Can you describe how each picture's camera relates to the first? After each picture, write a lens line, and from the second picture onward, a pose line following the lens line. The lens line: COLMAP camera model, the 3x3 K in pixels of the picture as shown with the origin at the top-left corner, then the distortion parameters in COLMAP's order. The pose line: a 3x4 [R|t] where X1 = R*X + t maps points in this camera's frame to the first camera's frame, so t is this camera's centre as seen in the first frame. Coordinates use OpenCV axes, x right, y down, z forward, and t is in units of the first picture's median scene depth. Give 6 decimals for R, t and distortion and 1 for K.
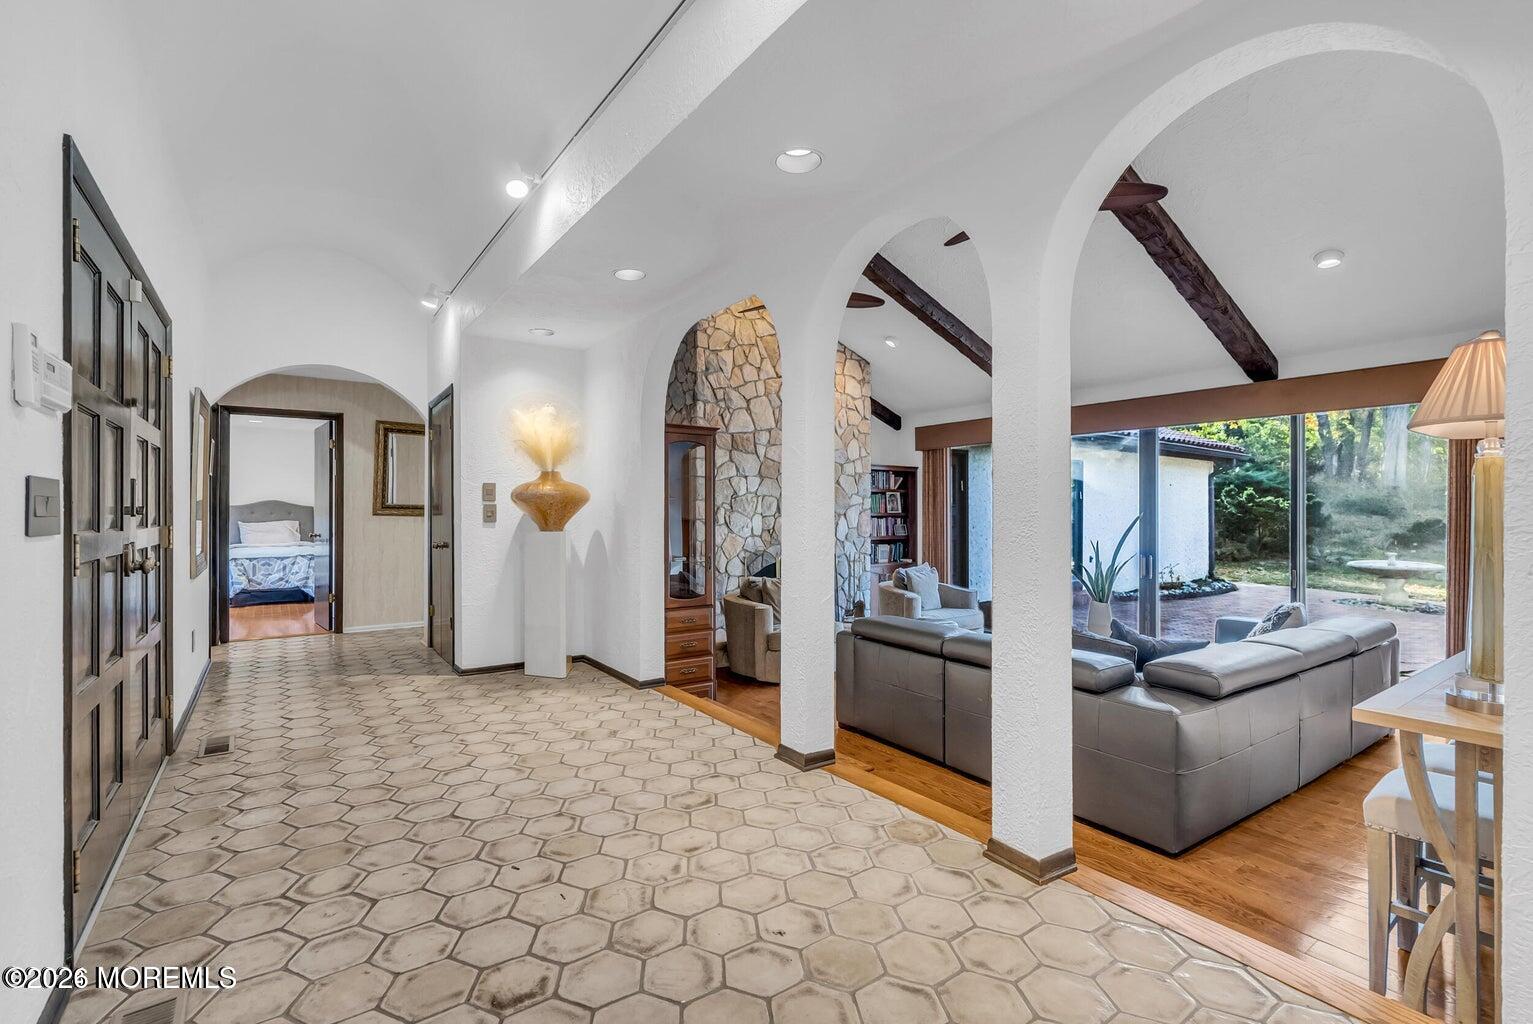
lens RADIAL K [[685.1, 0, 766.5], [0, 685.1, 512.0], [0, 0, 1]] dist [-0.002250, 0.000588]
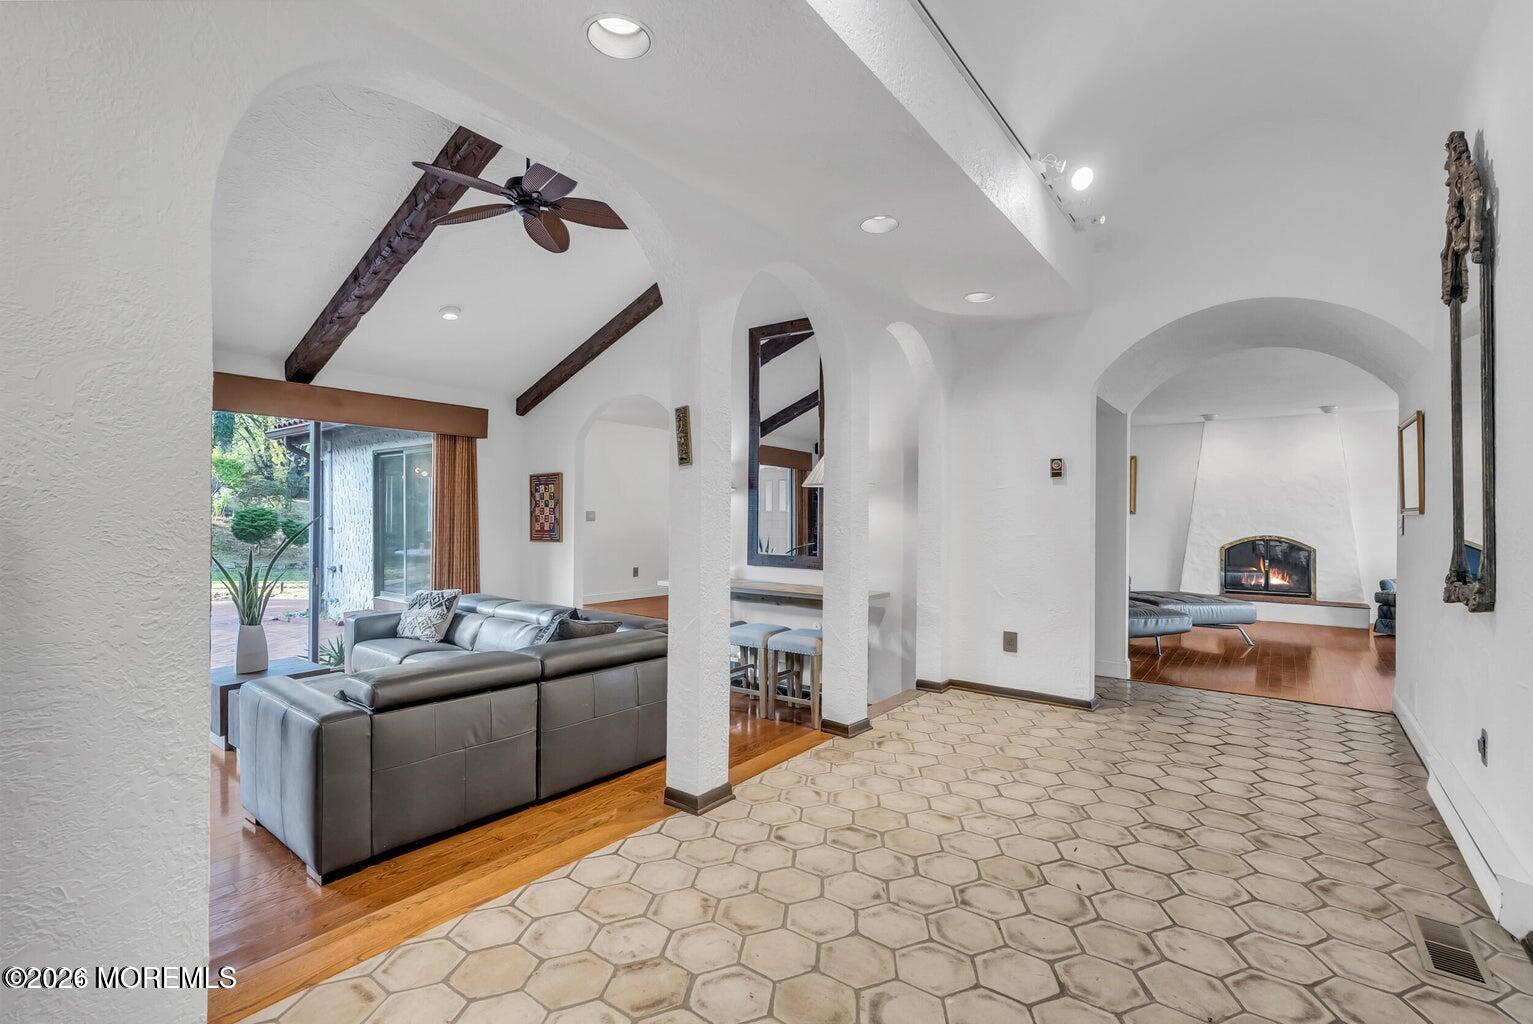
lens RADIAL K [[692.9, 0, 766.6], [0, 692.9, 519.1], [0, 0, 1]] dist [-0.003327, 0.001617]
pose [[-0.299626, -0.004323, 0.954047, -0.363647], [-0.011571, 0.999933, 0.000897, 0.002051], [-0.953987, -0.010770, -0.299656, 0.537265]]
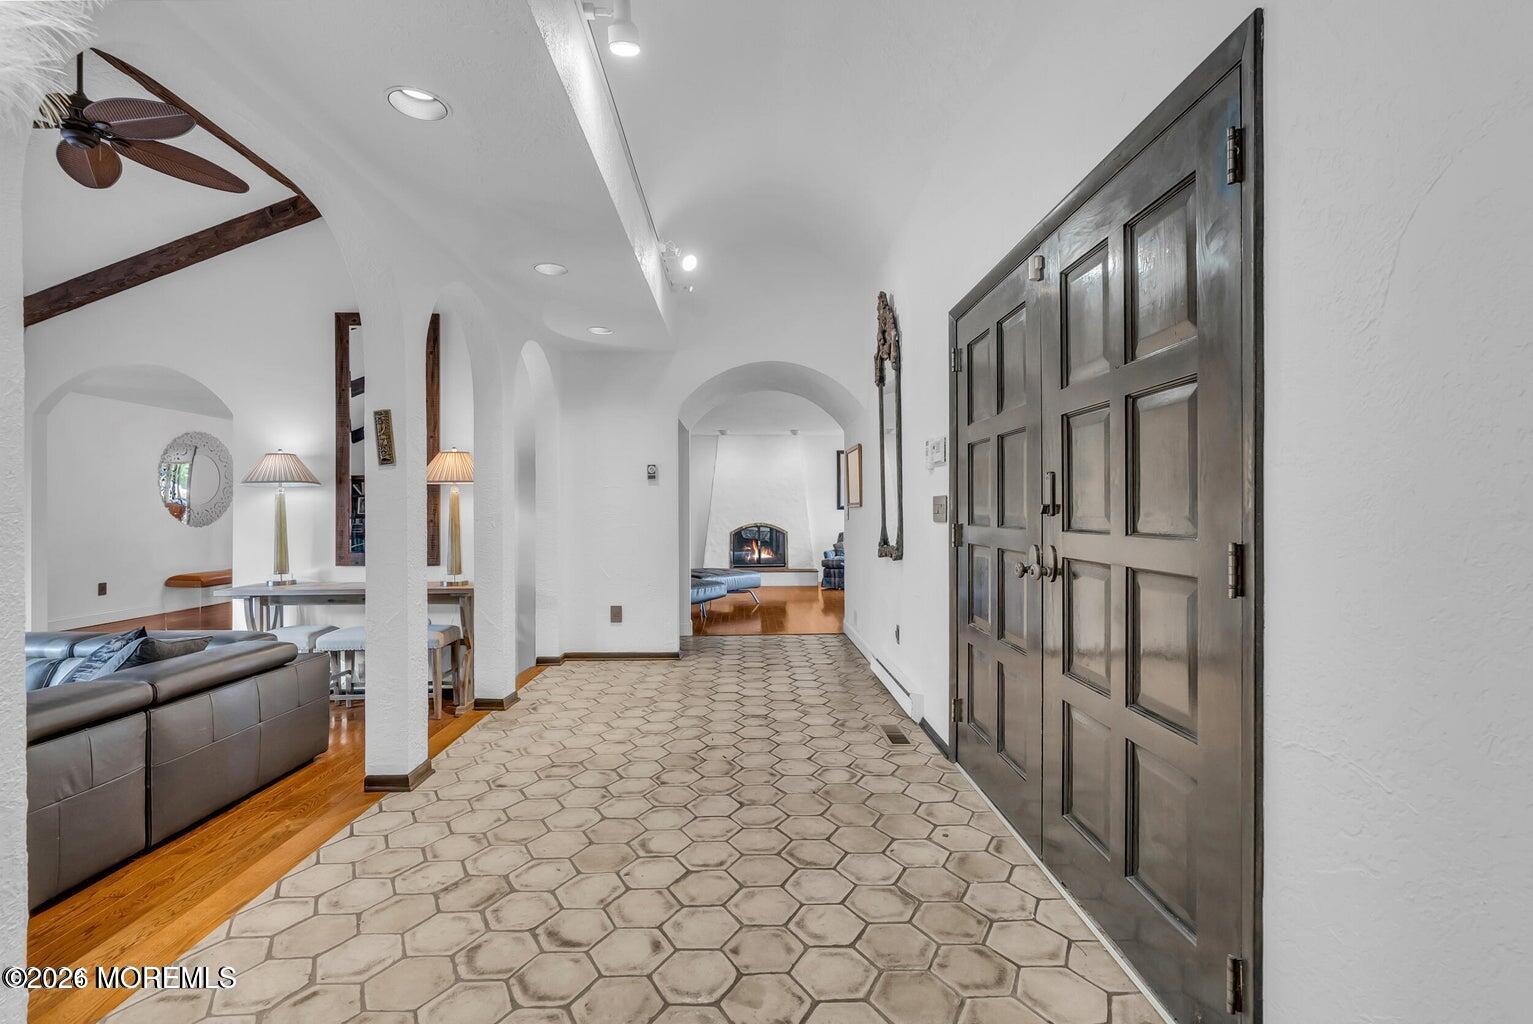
lens RADIAL K [[692.9, 0, 766.6], [0, 692.9, 519.1], [0, 0, 1]] dist [-0.003327, 0.001617]
pose [[-0.830211, -0.000908, 0.557449, -0.393731], [0.003321, 0.999973, 0.006574, 0.002257], [-0.557440, 0.007309, -0.830185, 0.677407]]
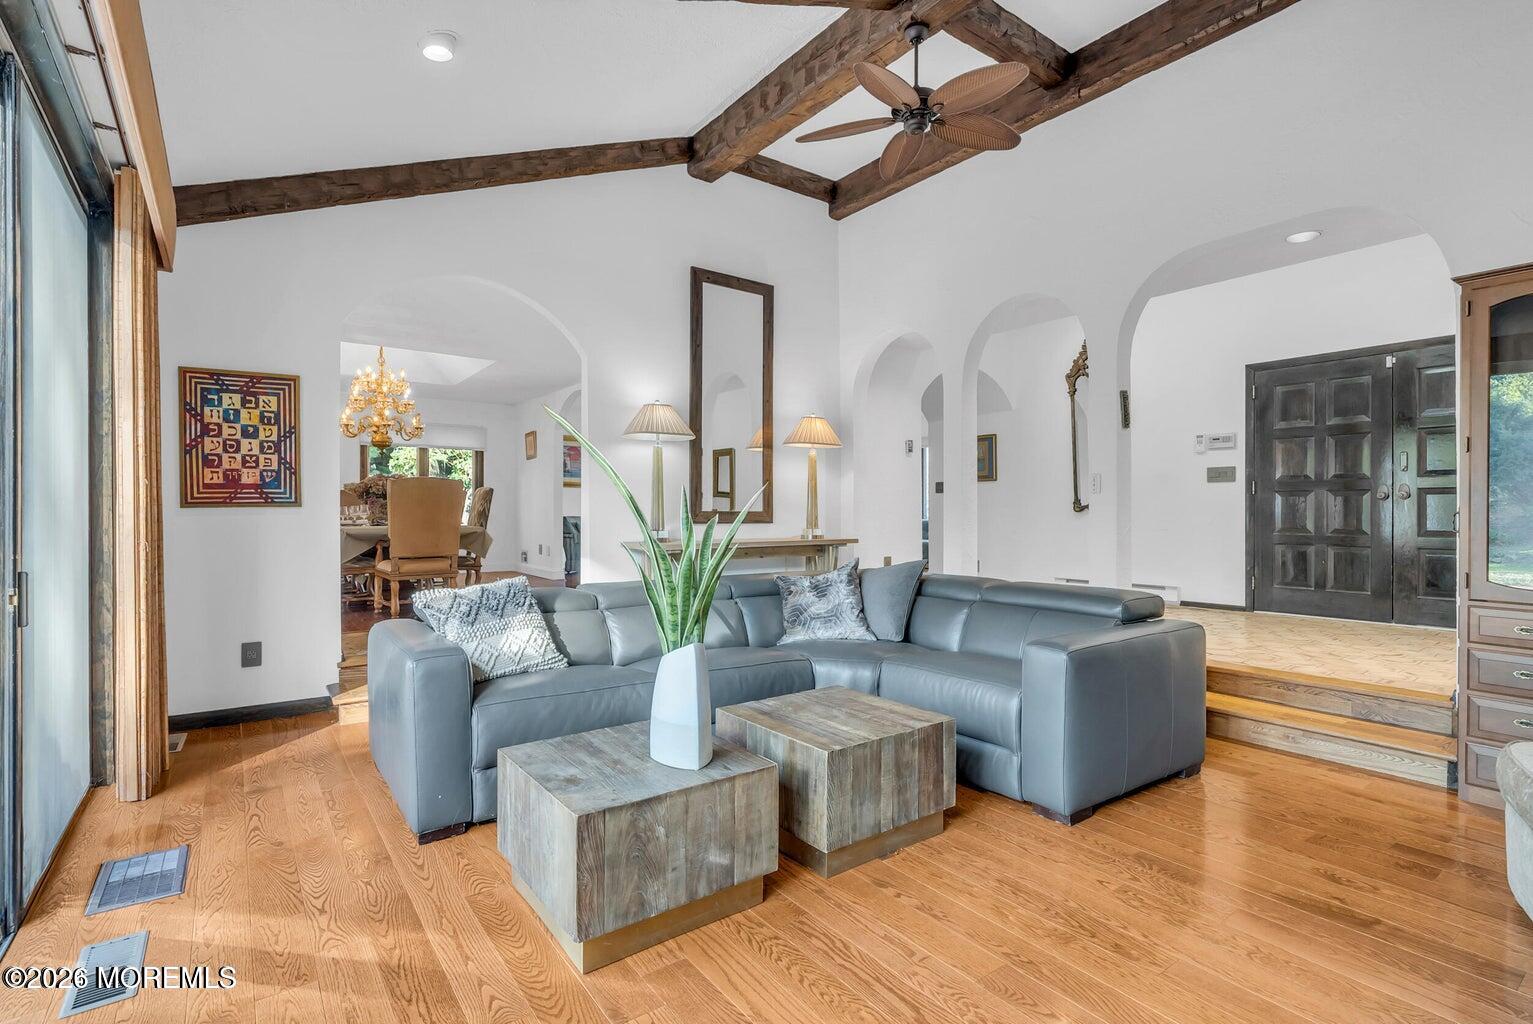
lens RADIAL K [[692.9, 0, 766.6], [0, 692.9, 519.1], [0, 0, 1]] dist [-0.003327, 0.001617]
pose [[-0.999977, 0.004513, 0.005074, 0.311440], [0.004533, 0.999983, 0.003788, 0.048006], [-0.005057, 0.003811, -0.999980, 1.046828]]
